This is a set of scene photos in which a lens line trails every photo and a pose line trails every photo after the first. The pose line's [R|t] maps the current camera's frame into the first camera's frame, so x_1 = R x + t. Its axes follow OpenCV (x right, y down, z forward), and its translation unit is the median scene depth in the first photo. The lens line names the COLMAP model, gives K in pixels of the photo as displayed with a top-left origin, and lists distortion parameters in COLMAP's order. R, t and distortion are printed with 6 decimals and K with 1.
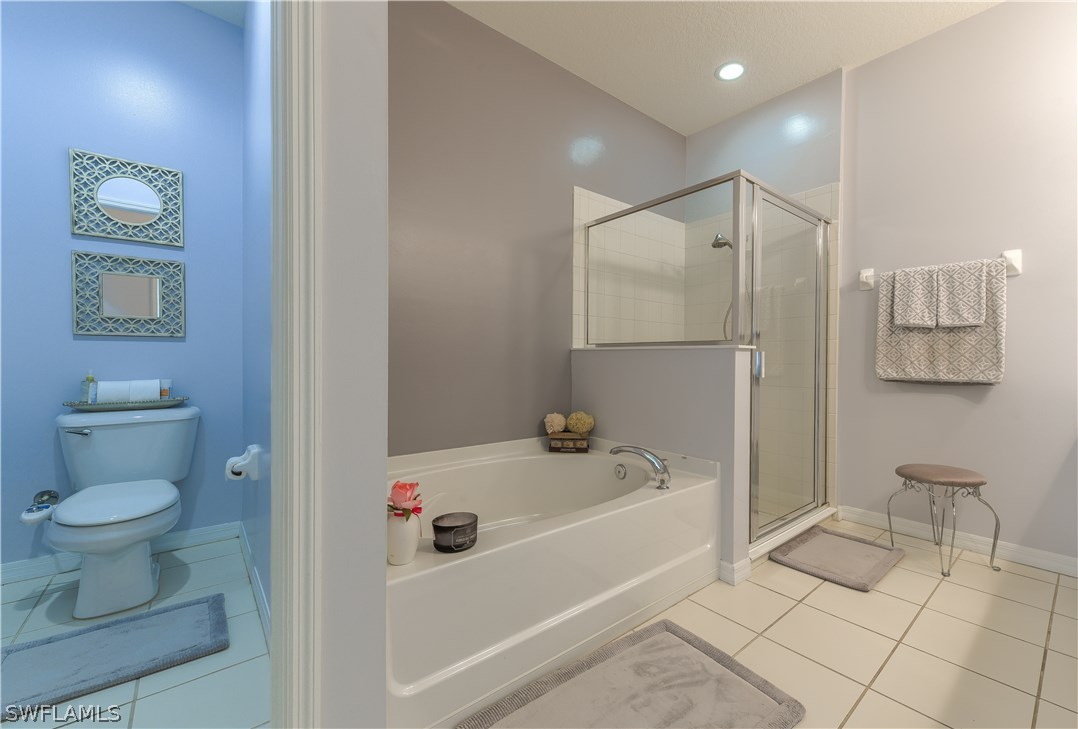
lens RADIAL K [[439.4, 0, 559.2], [0, 439.4, 364.8], [0, 0, 1]] dist [0.006917, -0.000284]
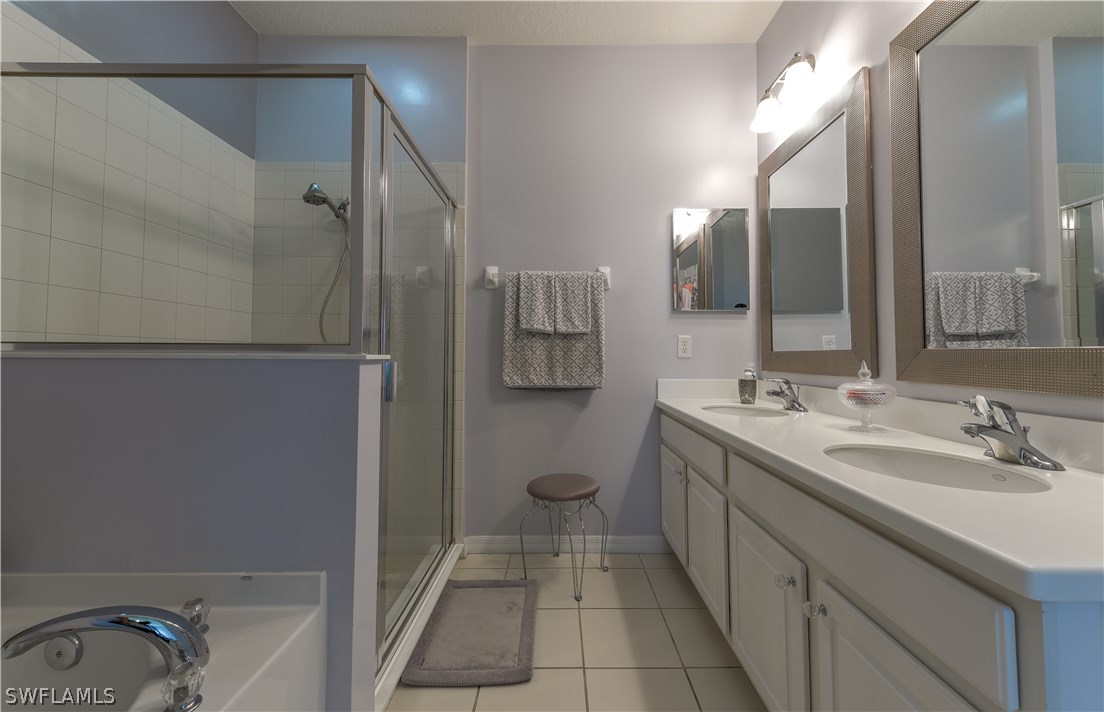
lens RADIAL K [[432.8, 0, 569.7], [0, 432.8, 339.7], [0, 0, 1]] dist [0.009906, -0.000100]
pose [[0.618893, 0.024661, 0.785088, 0.110822], [0.014402, 0.998983, -0.042733, -0.028453], [-0.785343, 0.037754, 0.617908, 0.367099]]
